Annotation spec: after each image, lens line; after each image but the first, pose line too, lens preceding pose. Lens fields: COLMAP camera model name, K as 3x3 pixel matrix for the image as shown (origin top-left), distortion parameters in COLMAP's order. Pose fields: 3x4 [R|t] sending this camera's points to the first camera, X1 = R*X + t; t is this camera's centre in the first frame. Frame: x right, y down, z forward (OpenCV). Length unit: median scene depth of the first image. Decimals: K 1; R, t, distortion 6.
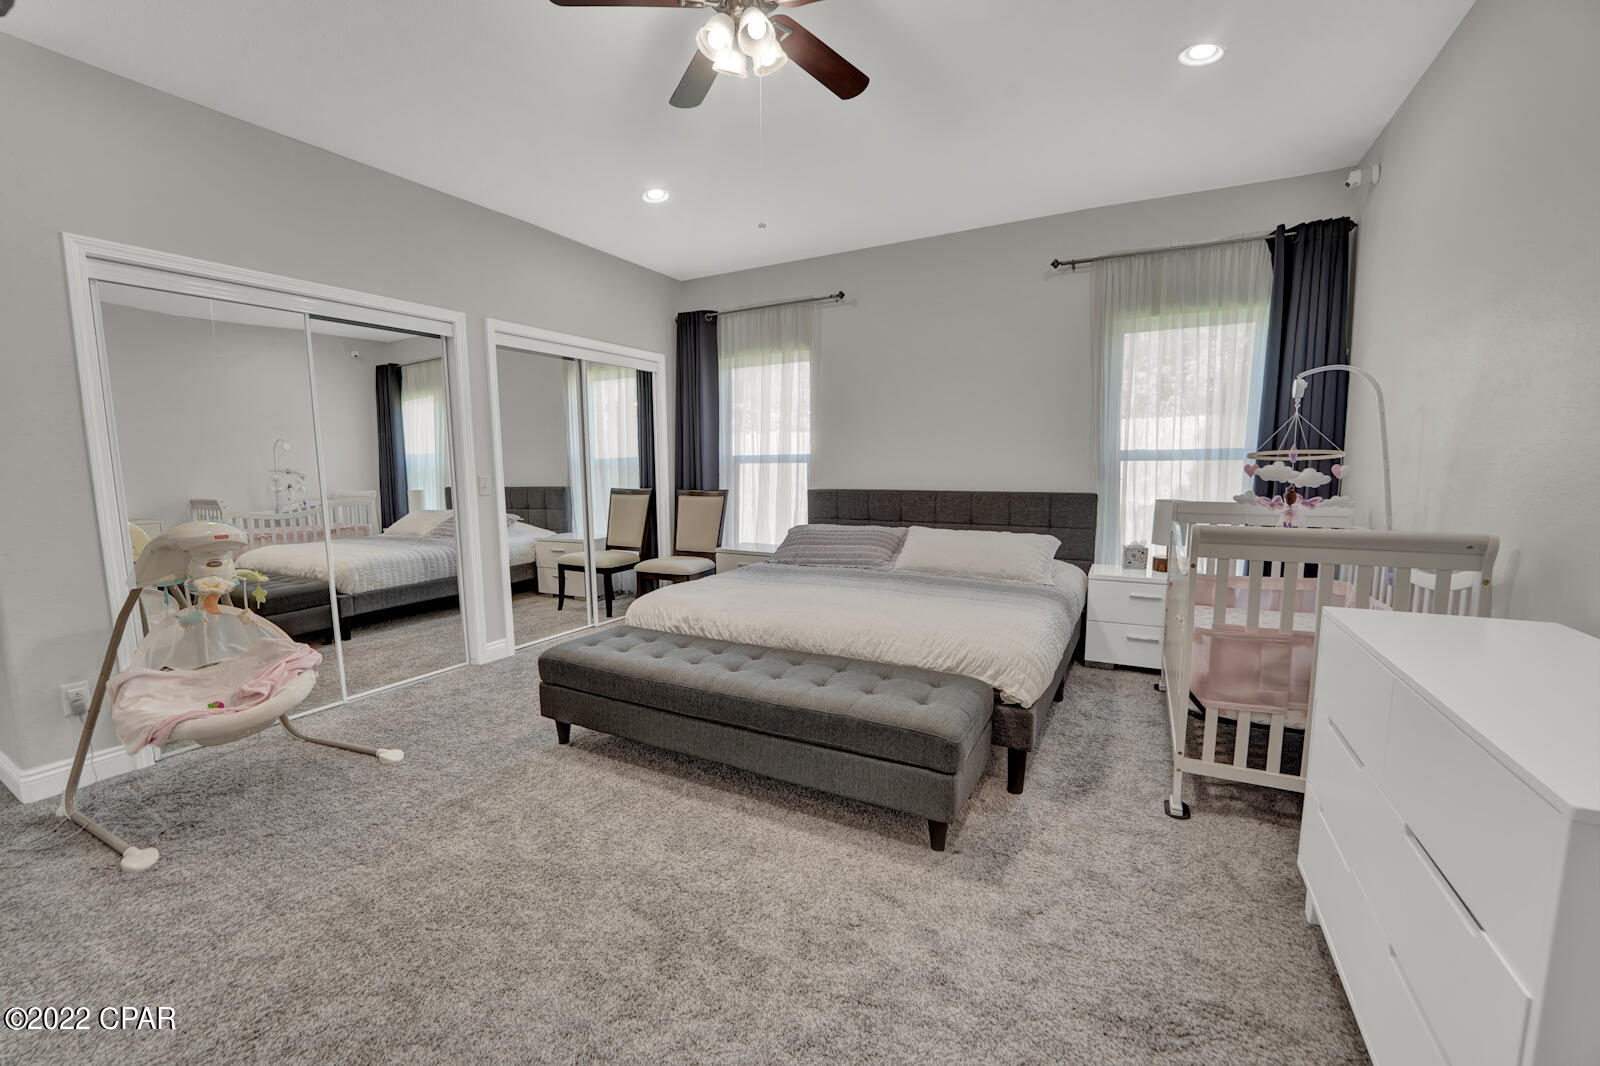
lens RADIAL K [[651.2, 0, 797.9], [0, 651.2, 540.9], [0, 0, 1]] dist [-0.026384, 0.001774]
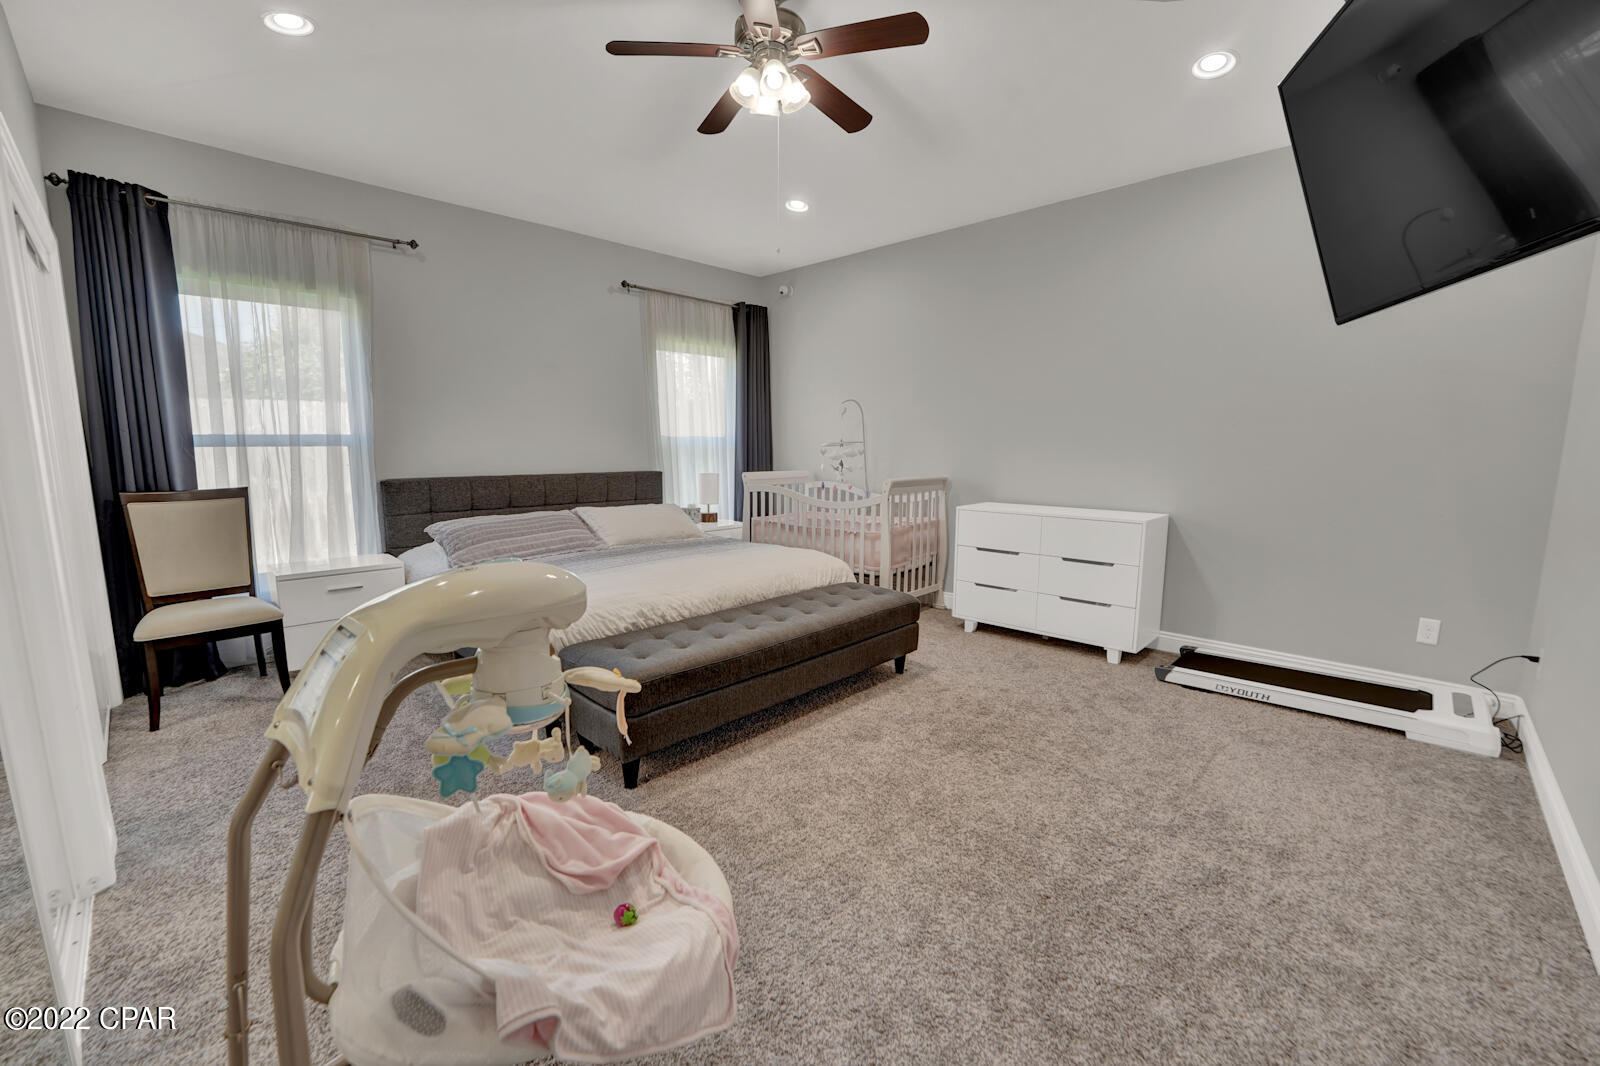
lens RADIAL K [[651.2, 0, 797.3], [0, 651.2, 532.0], [0, 0, 1]] dist [-0.026384, 0.001774]
pose [[0.261886, -0.117418, 0.957929, -0.798865], [0.109748, 0.989756, 0.091315, -0.044029], [-0.958838, 0.081216, 0.272090, 0.418833]]
